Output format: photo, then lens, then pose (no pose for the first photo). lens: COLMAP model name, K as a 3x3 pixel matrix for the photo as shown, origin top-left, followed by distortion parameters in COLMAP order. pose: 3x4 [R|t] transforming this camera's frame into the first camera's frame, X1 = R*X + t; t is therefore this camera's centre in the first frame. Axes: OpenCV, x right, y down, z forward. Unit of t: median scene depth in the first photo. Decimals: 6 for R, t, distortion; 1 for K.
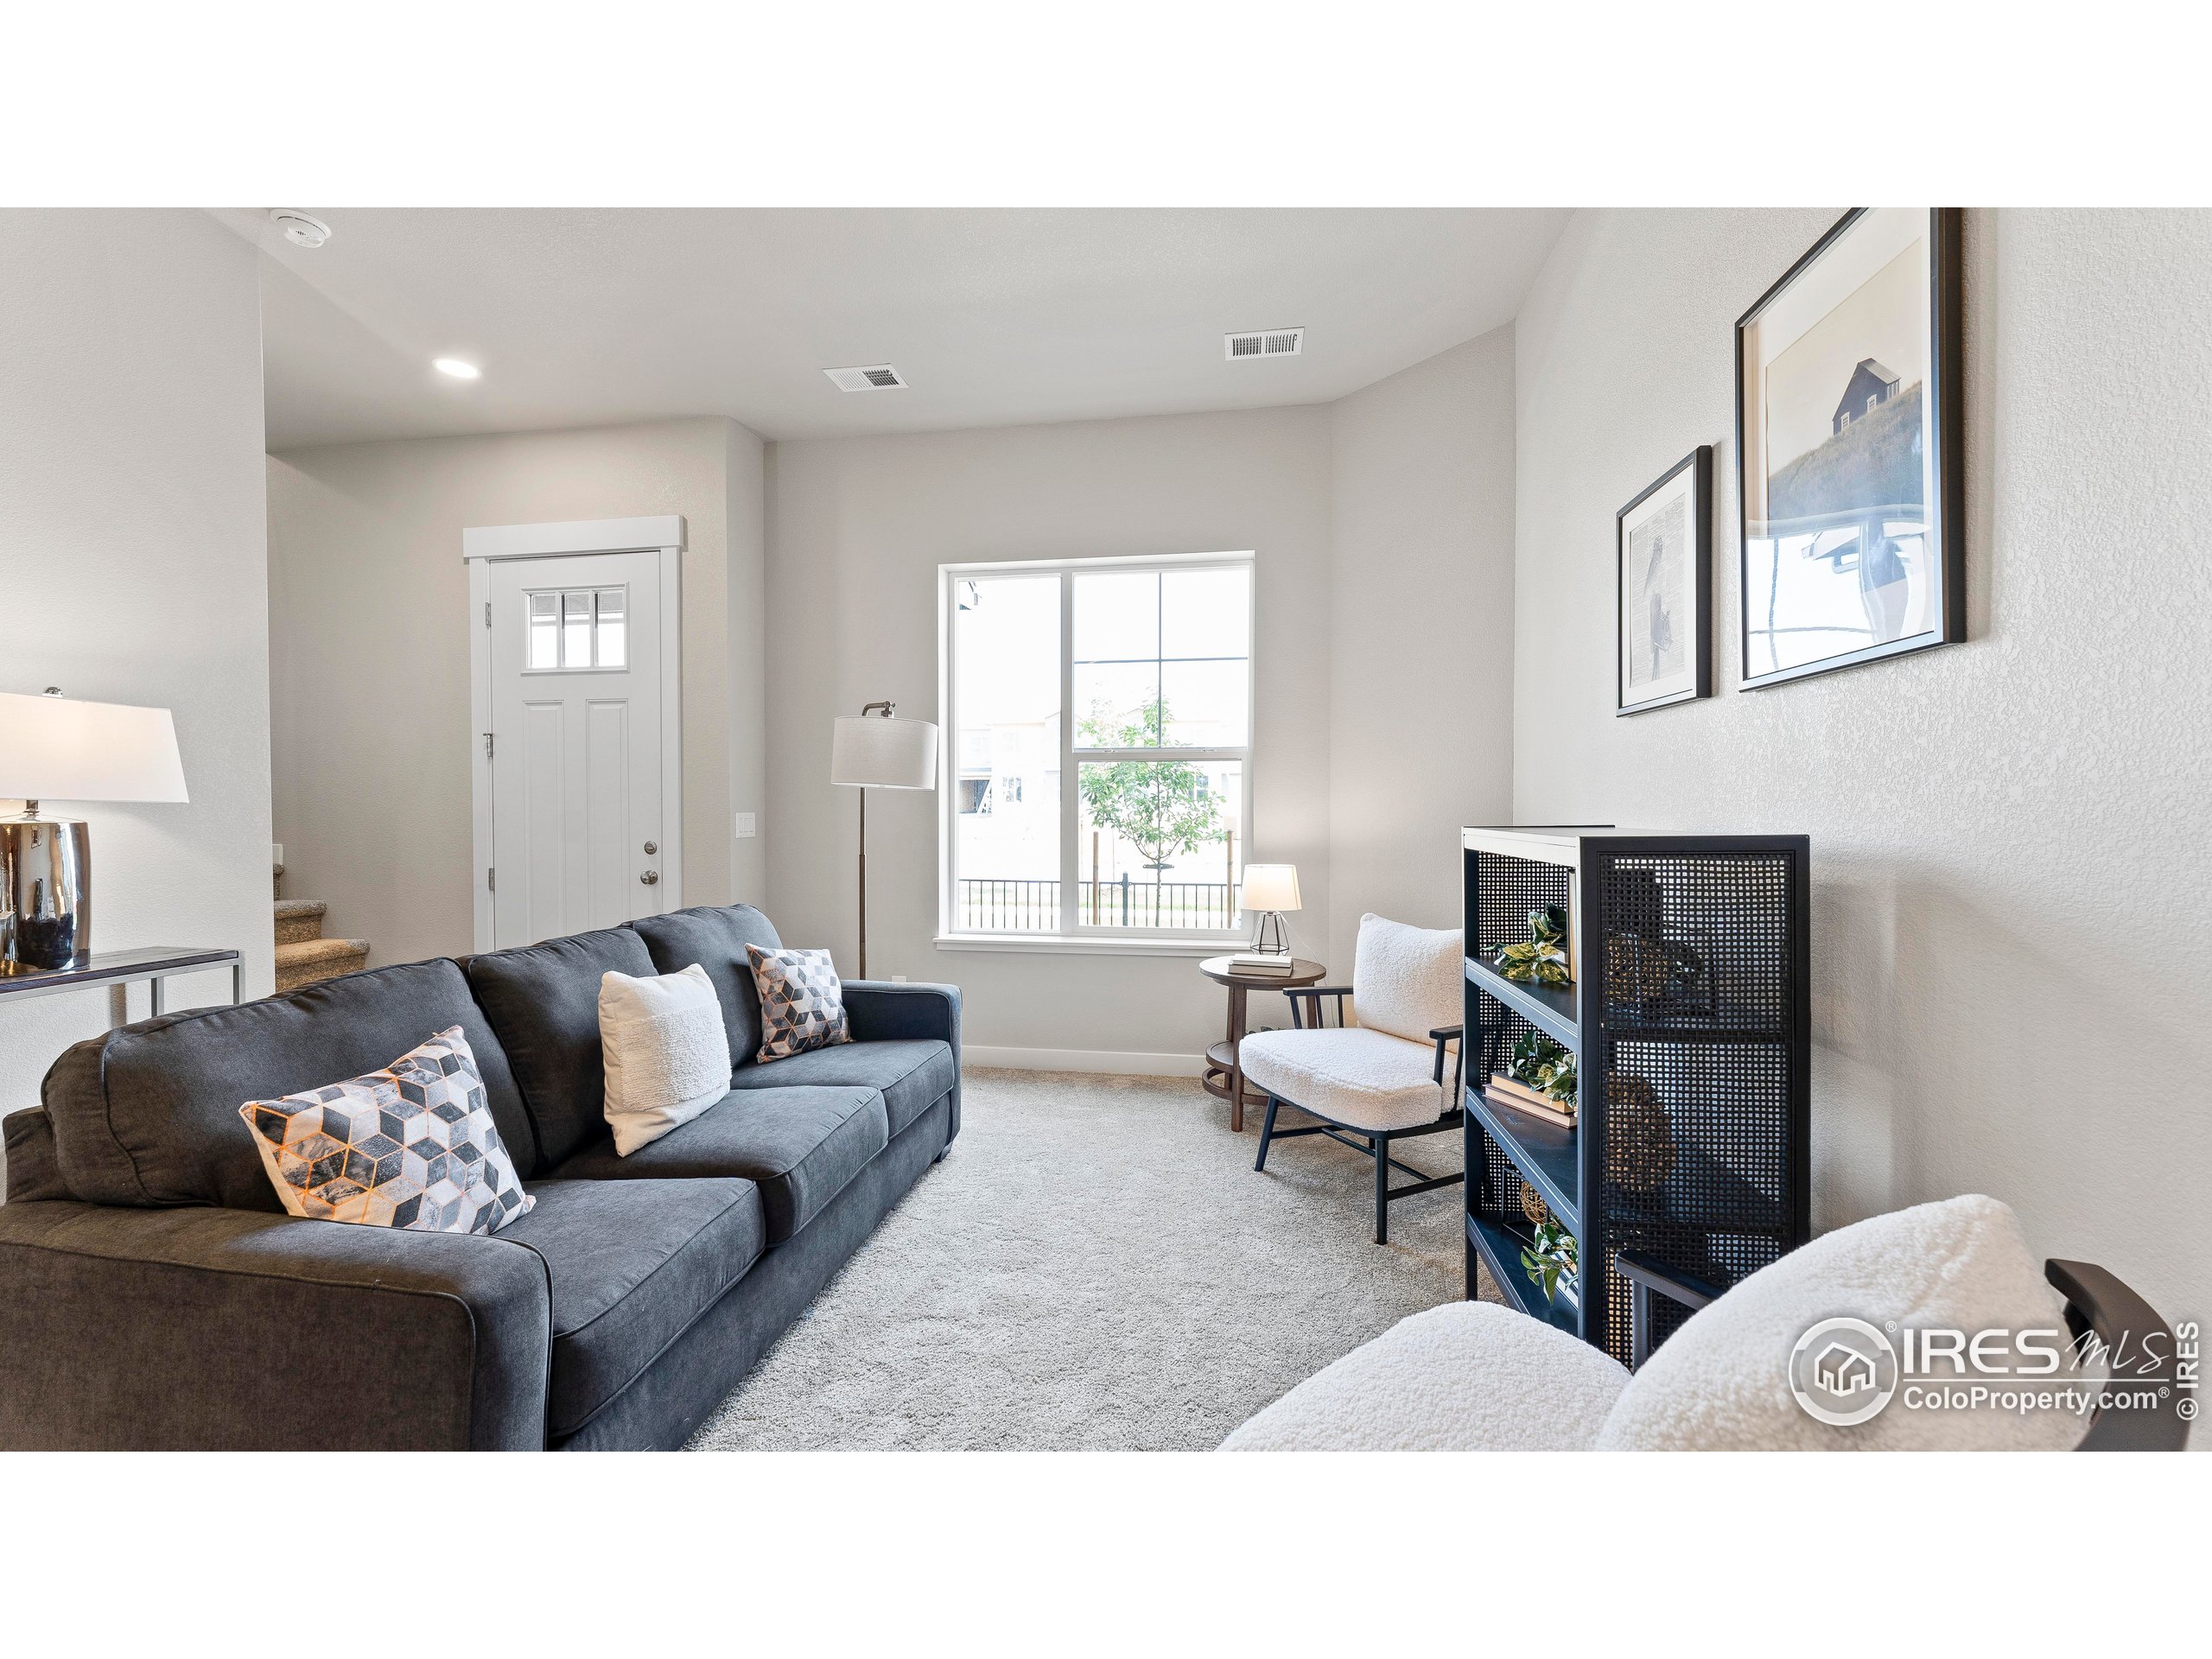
lens RADIAL K [[905.0, 0, 1103.8], [0, 905.0, 831.4], [0, 0, 1]] dist [0.001311, -0.000460]
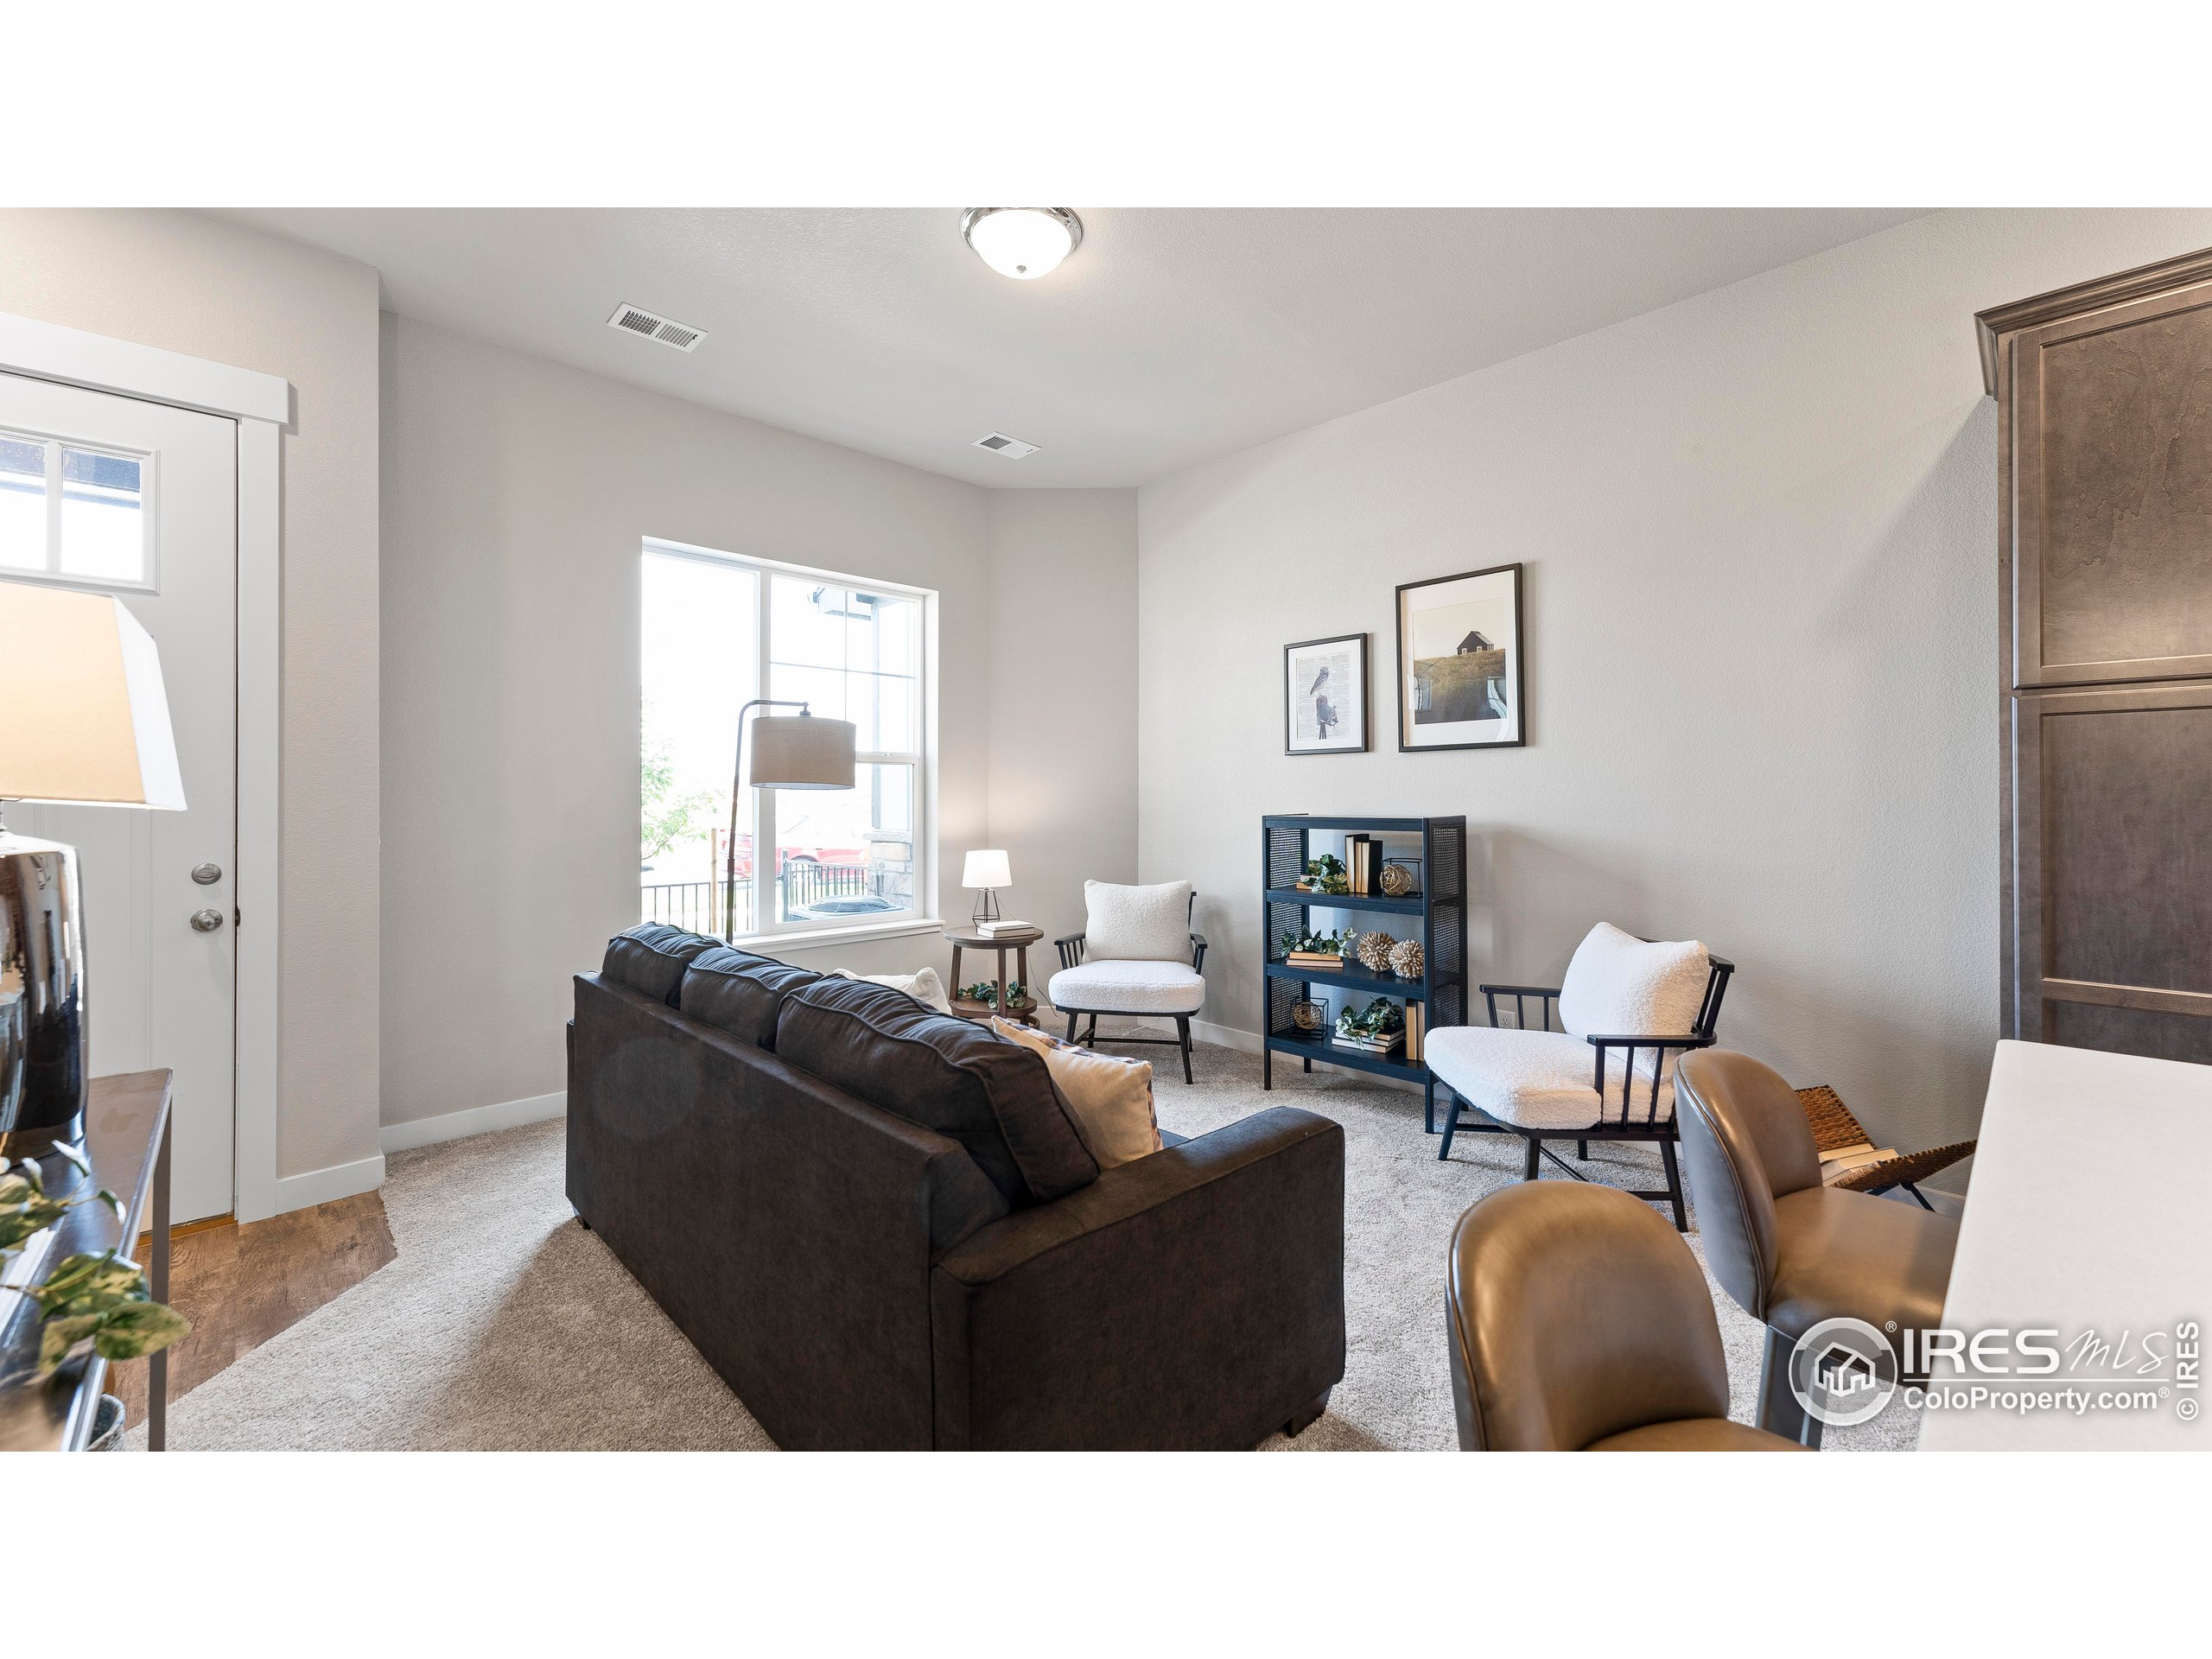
lens RADIAL K [[905.0, 0, 1098.3], [0, 905.0, 798.7], [0, 0, 1]] dist [0.001311, -0.000460]
pose [[0.596763, -0.000474, 0.802417, -0.716333], [0.025476, 0.999507, -0.018356, -0.008473], [-0.802013, 0.031396, 0.596481, 0.128134]]
